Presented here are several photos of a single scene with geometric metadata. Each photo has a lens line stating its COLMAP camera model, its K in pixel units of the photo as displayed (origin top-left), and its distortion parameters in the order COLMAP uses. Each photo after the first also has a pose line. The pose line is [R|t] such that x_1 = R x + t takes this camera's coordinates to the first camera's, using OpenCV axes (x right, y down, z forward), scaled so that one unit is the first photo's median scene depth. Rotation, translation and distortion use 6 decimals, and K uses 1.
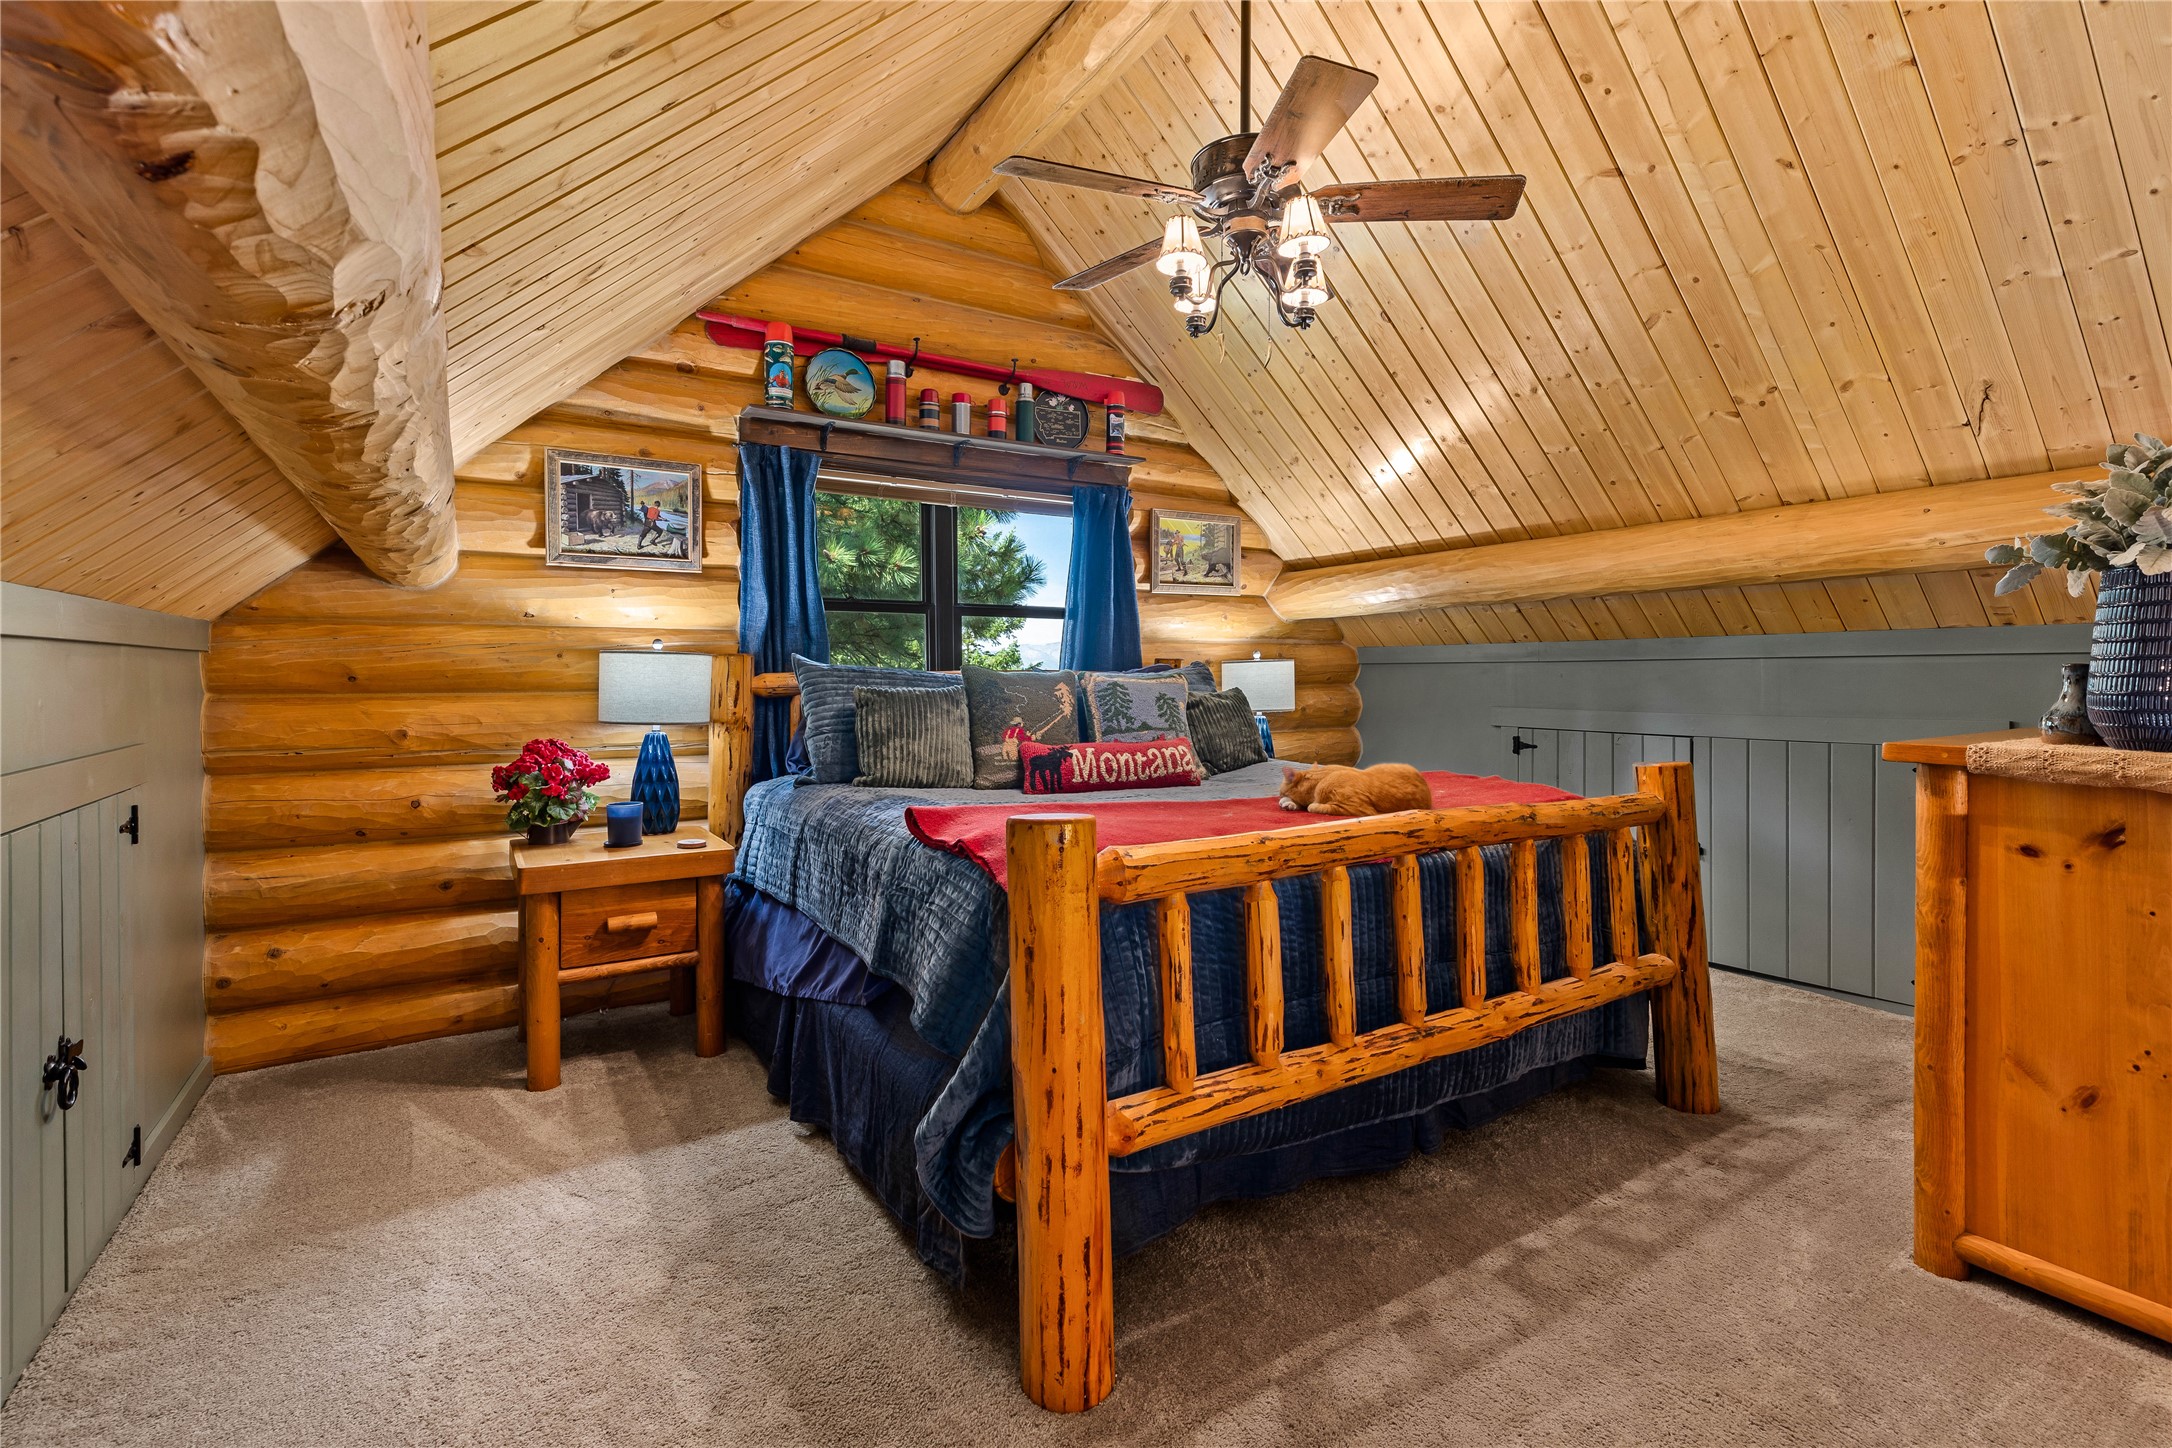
lens RADIAL K [[988.6, 0, 1119.8], [0, 988.6, 672.6], [0, 0, 1]] dist [0.007917, -0.000637]
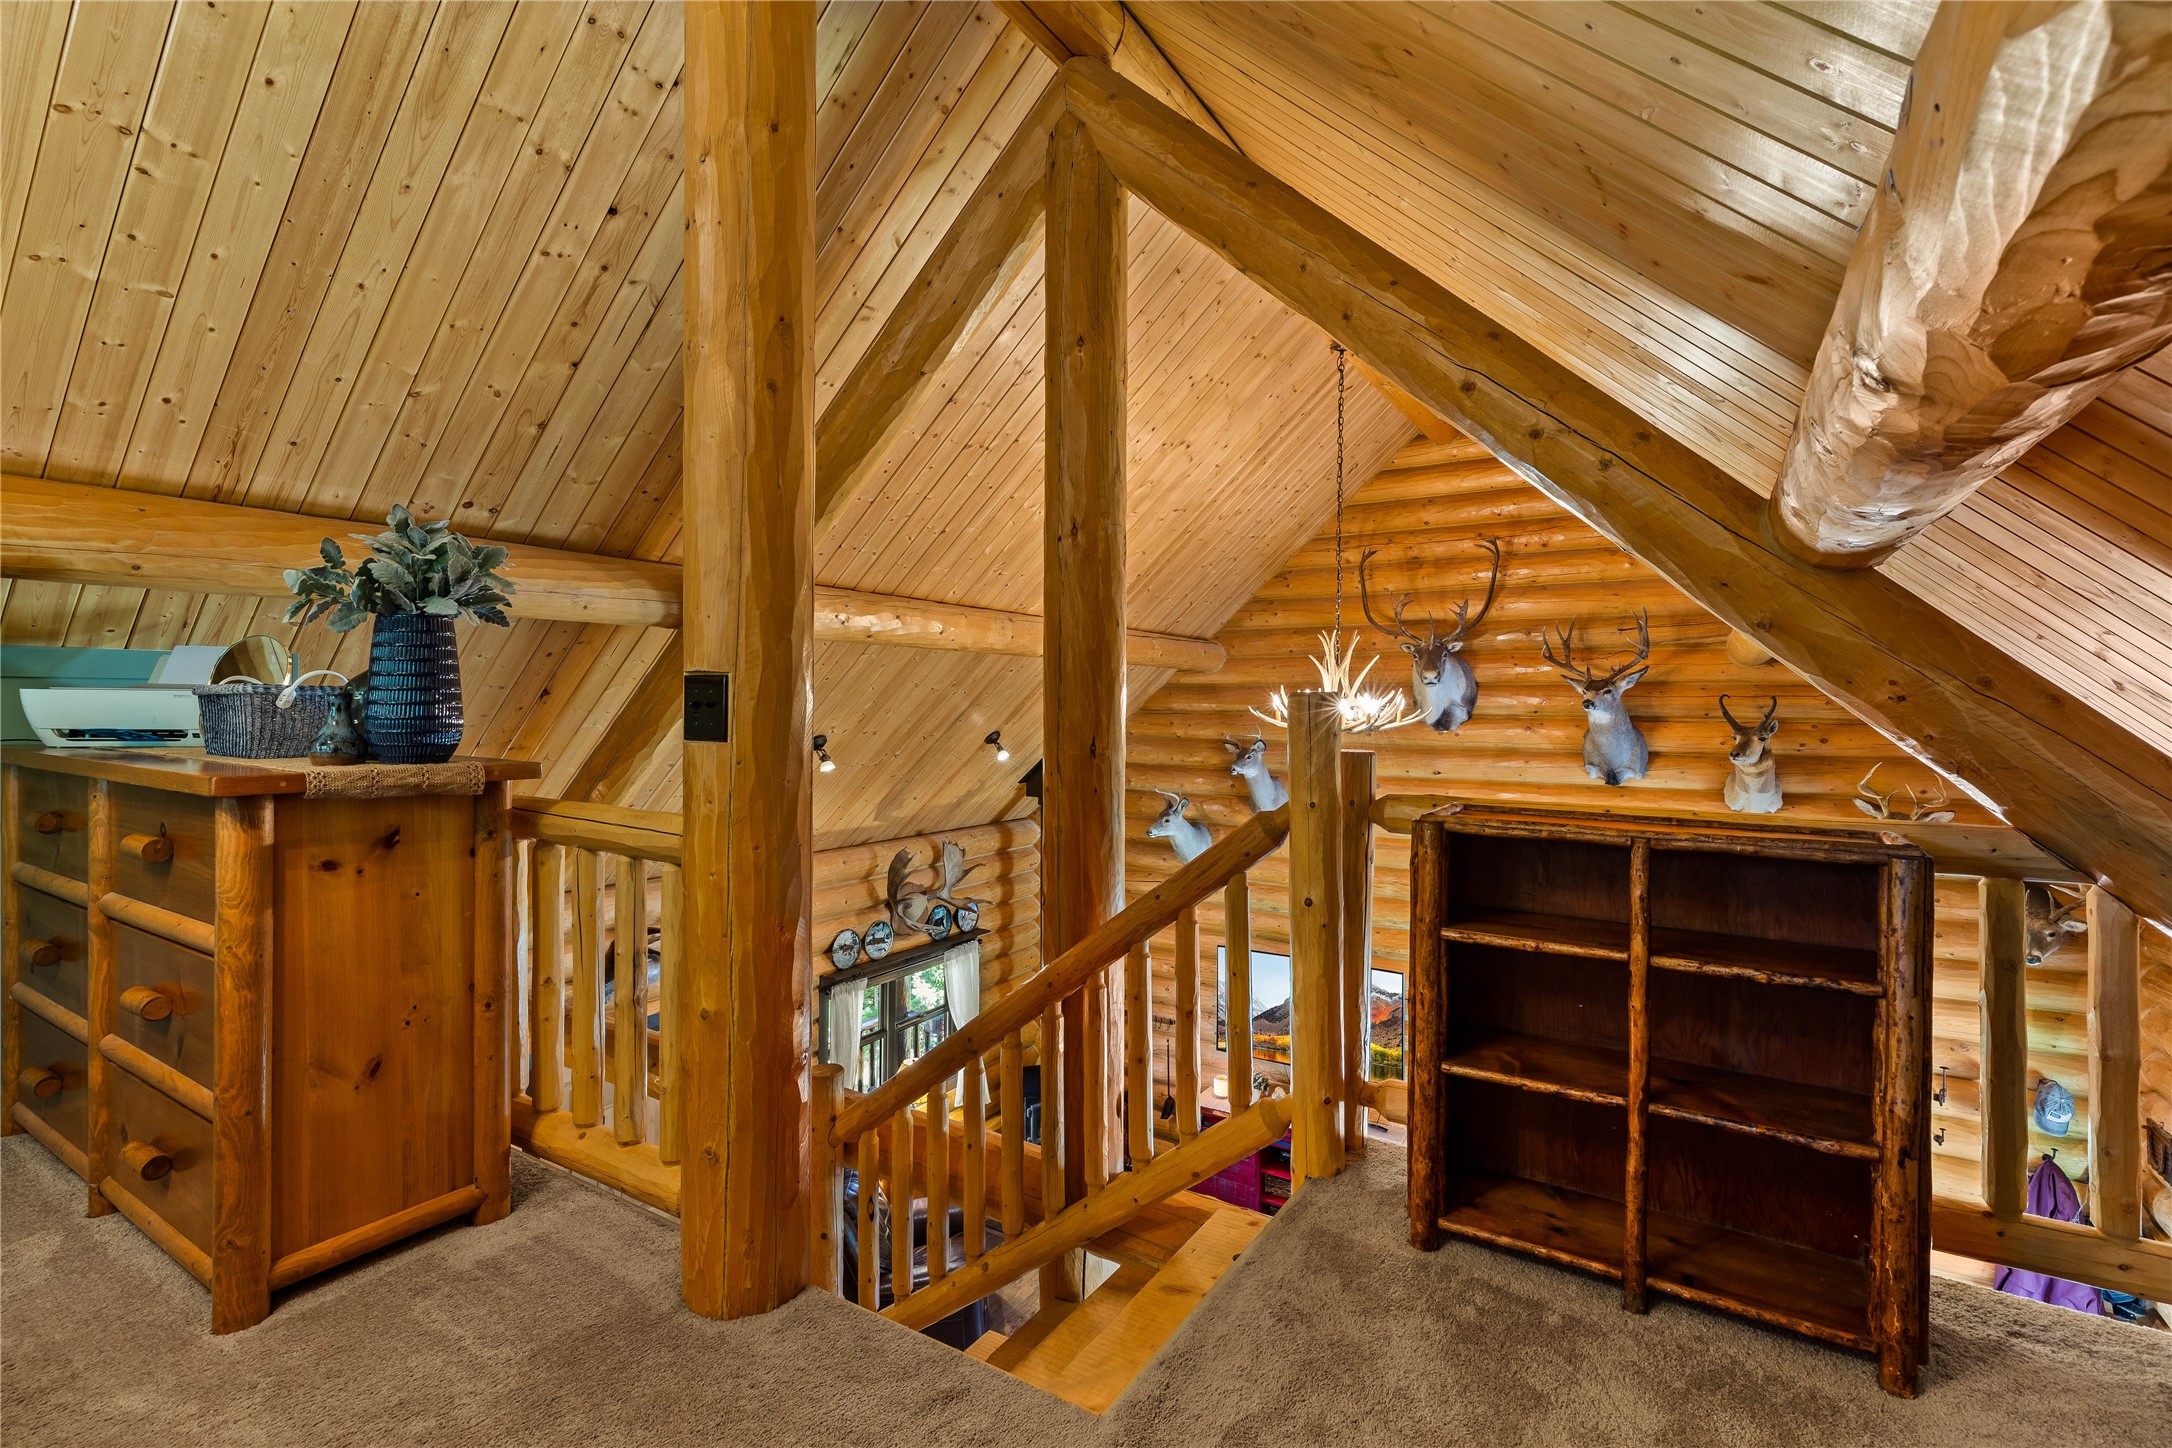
lens RADIAL K [[964.1, 0, 1093.7], [0, 964.1, 706.8], [0, 0, 1]] dist [-0.004609, -0.000078]
pose [[-0.419180, -0.004056, 0.907894, -0.370123], [-0.005866, 0.999981, 0.001759, 0.000428], [-0.907884, -0.004588, -0.419196, 0.670593]]
